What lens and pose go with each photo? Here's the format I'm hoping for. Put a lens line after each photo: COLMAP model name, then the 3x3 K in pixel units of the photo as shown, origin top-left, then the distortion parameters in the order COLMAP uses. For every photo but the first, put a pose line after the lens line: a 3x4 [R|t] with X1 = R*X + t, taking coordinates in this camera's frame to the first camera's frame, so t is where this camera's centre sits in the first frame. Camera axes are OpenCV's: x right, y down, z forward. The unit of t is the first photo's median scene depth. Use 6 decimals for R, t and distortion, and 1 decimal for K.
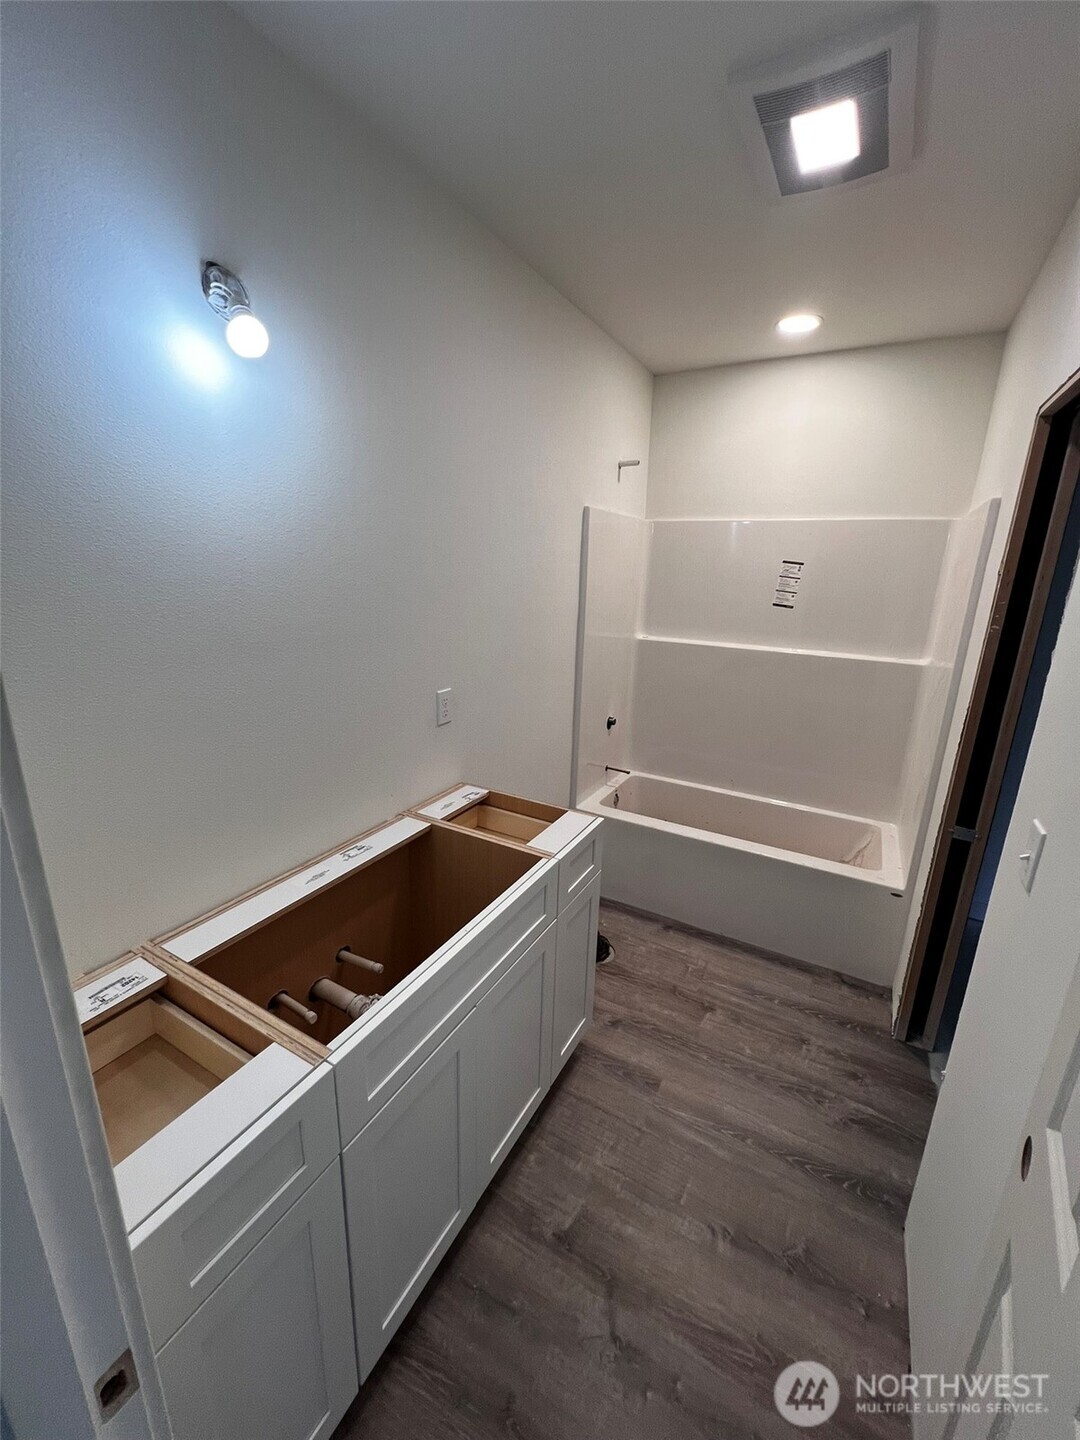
lens RADIAL K [[574.3, 0, 551.2], [0, 574.3, 715.7], [0, 0, 1]] dist [0.000041, 0.000057]
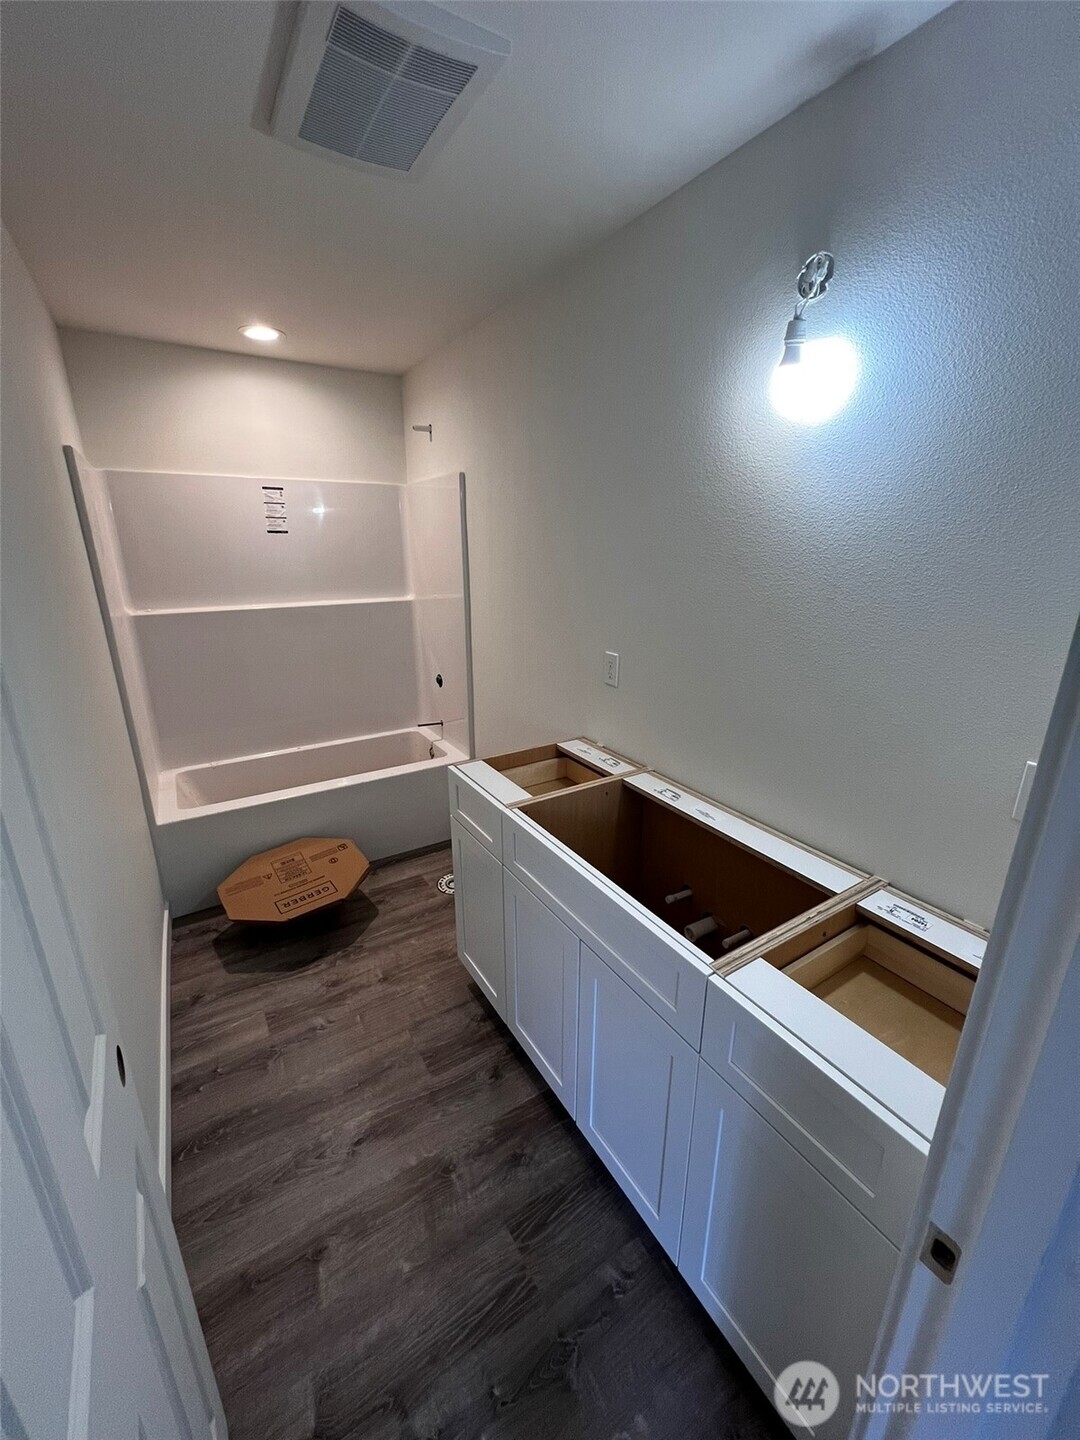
lens RADIAL K [[574.3, 0, 551.2], [0, 574.3, 715.7], [0, 0, 1]] dist [0.000041, 0.000057]
pose [[-0.473043, 0.229298, -0.850678, 0.849484], [-0.249121, 0.891325, 0.378785, -0.307615], [0.845085, 0.391103, -0.364513, 1.438398]]
